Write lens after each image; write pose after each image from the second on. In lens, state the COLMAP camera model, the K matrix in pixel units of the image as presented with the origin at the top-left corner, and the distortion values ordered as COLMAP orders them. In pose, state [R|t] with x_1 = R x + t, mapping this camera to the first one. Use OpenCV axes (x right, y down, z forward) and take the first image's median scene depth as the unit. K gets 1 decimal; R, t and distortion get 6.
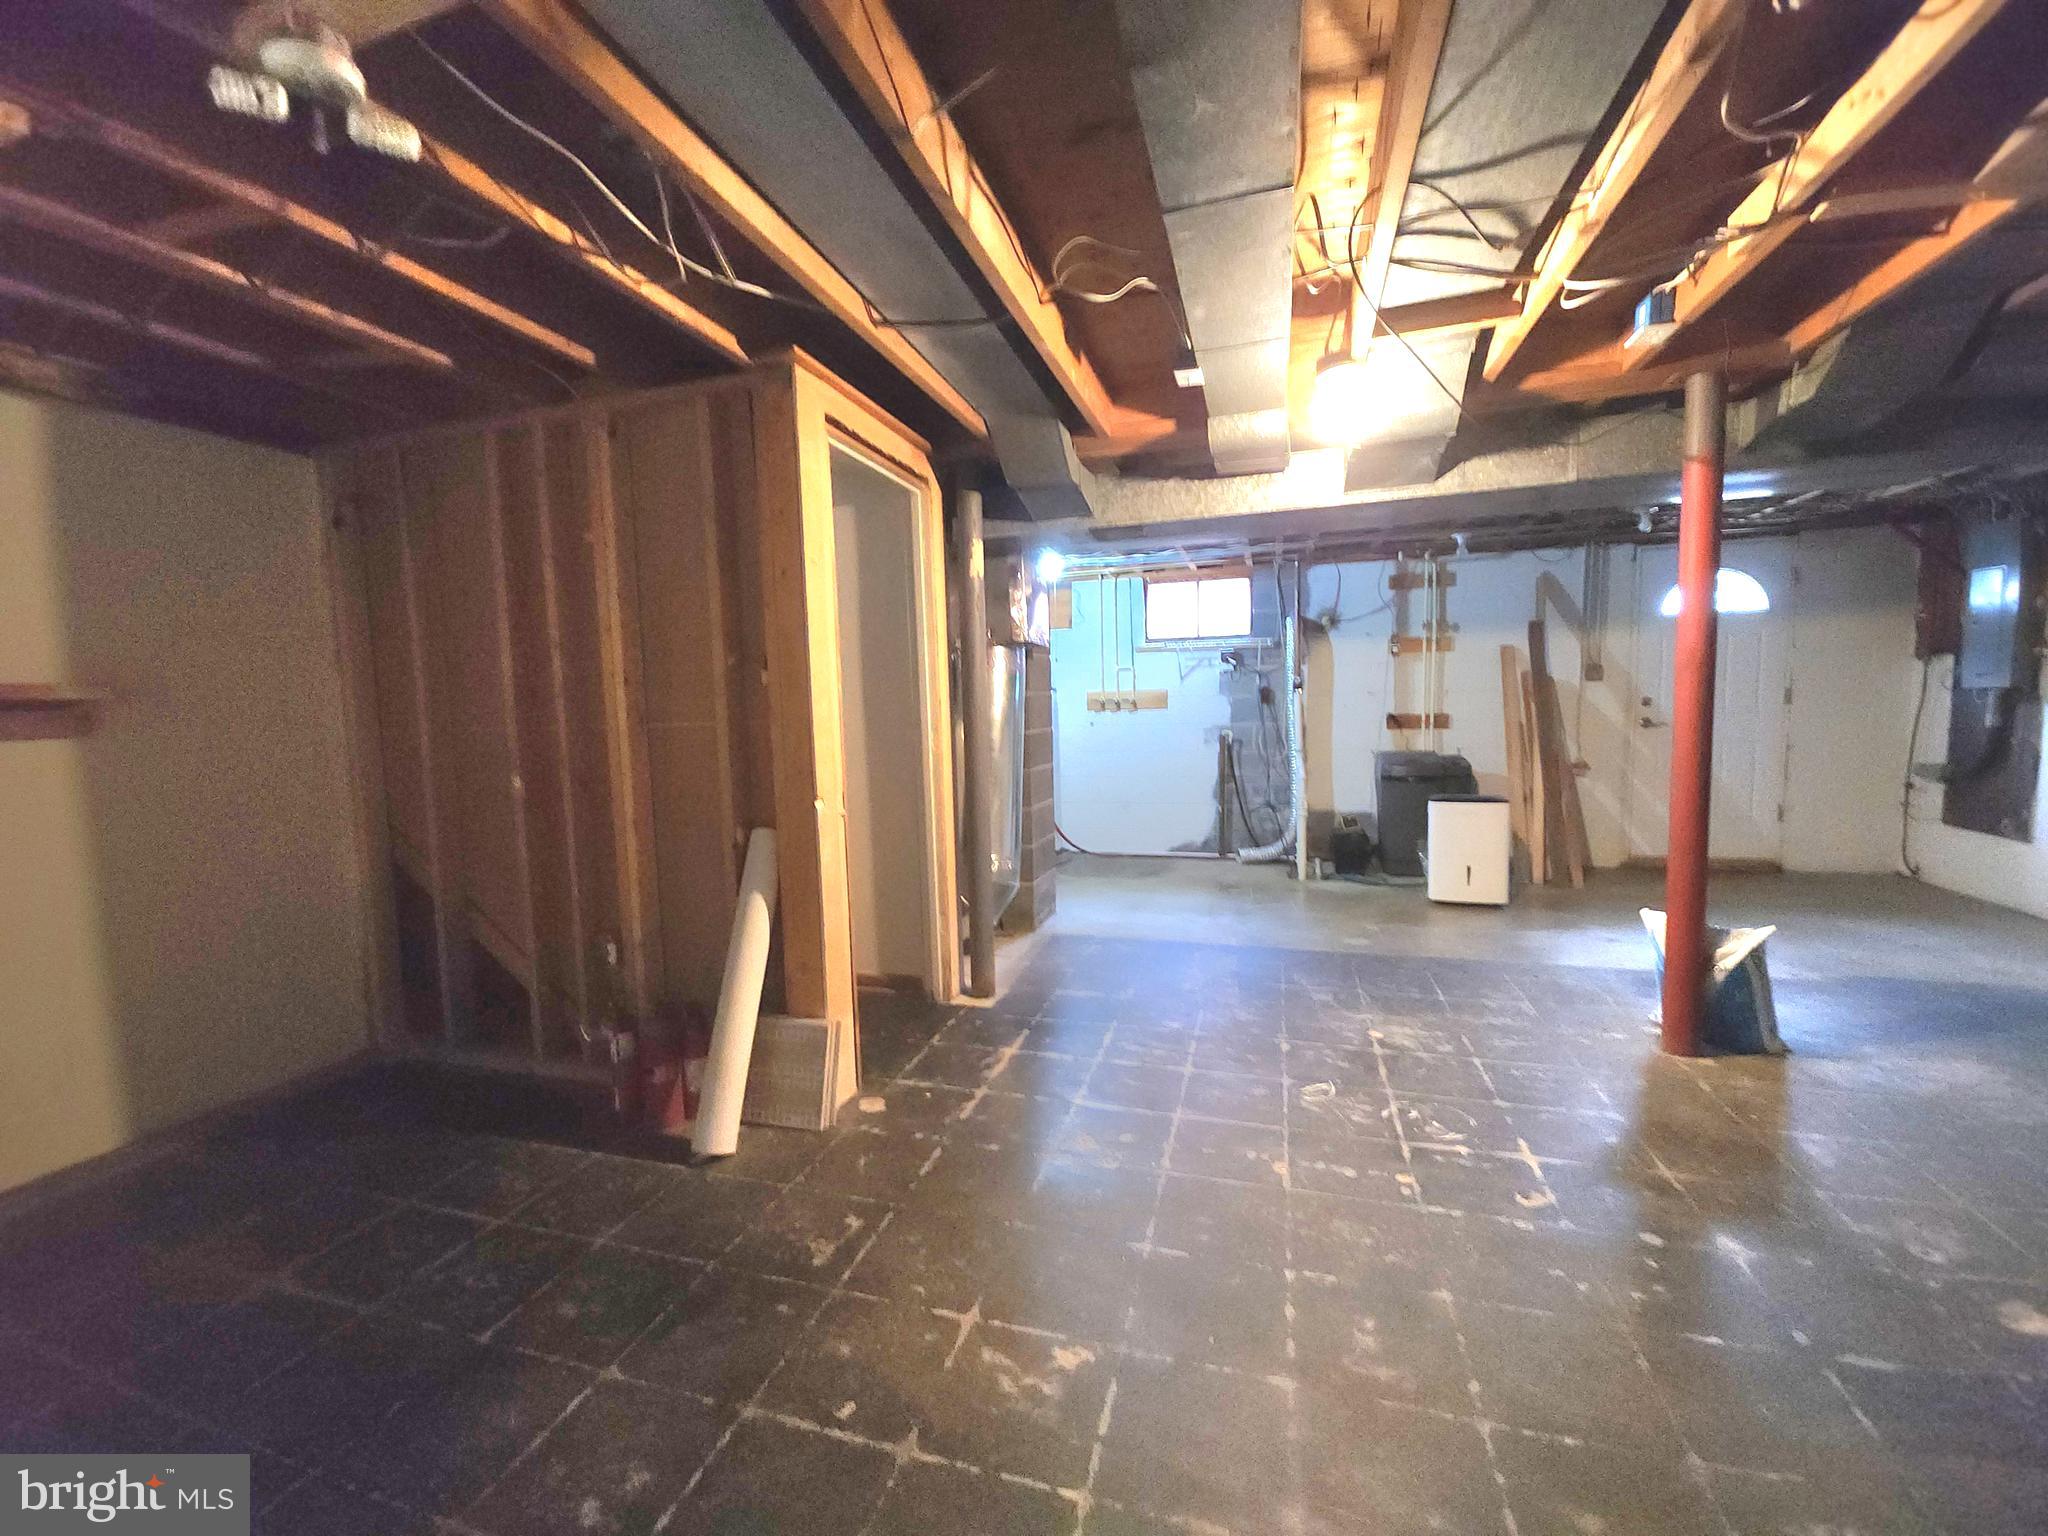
lens RADIAL K [[832.9, 0, 1014.9], [0, 832.9, 769.0], [0, 0, 1]] dist [0.001081, -0.001660]
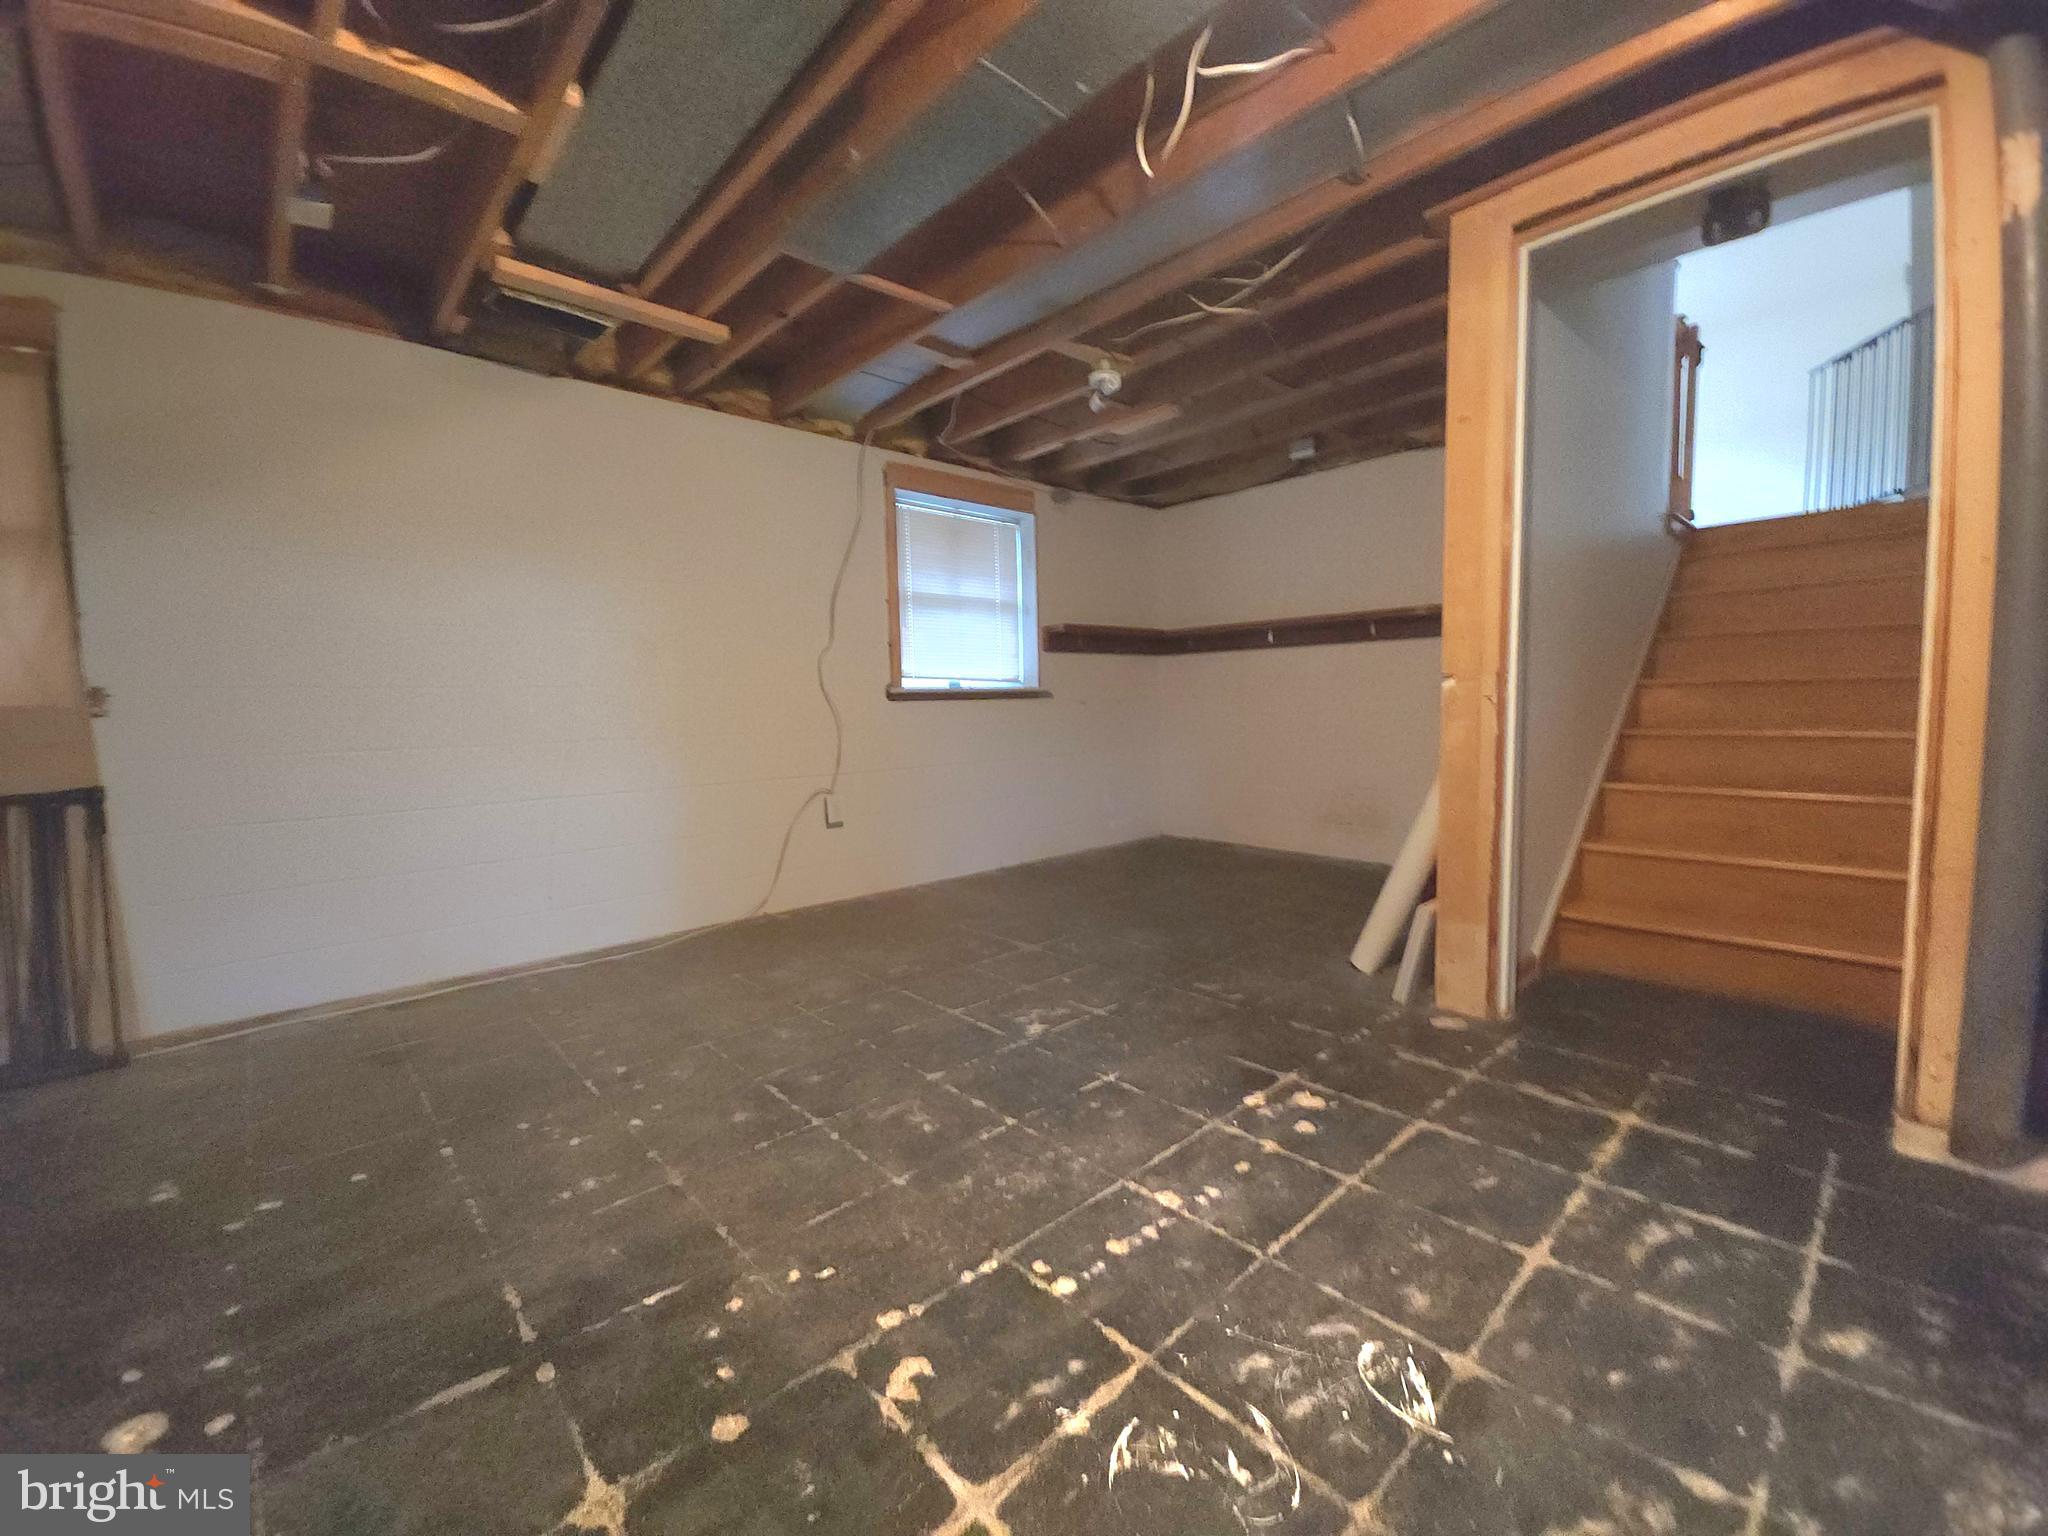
lens RADIAL K [[832.9, 0, 1019.7], [0, 832.9, 762.8], [0, 0, 1]] dist [0.001081, -0.001660]
pose [[-0.503491, 0.100928, -0.858085, 0.918763], [-0.037675, 0.989644, 0.138509, 0.023656], [0.863178, 0.102067, -0.494475, 1.167576]]
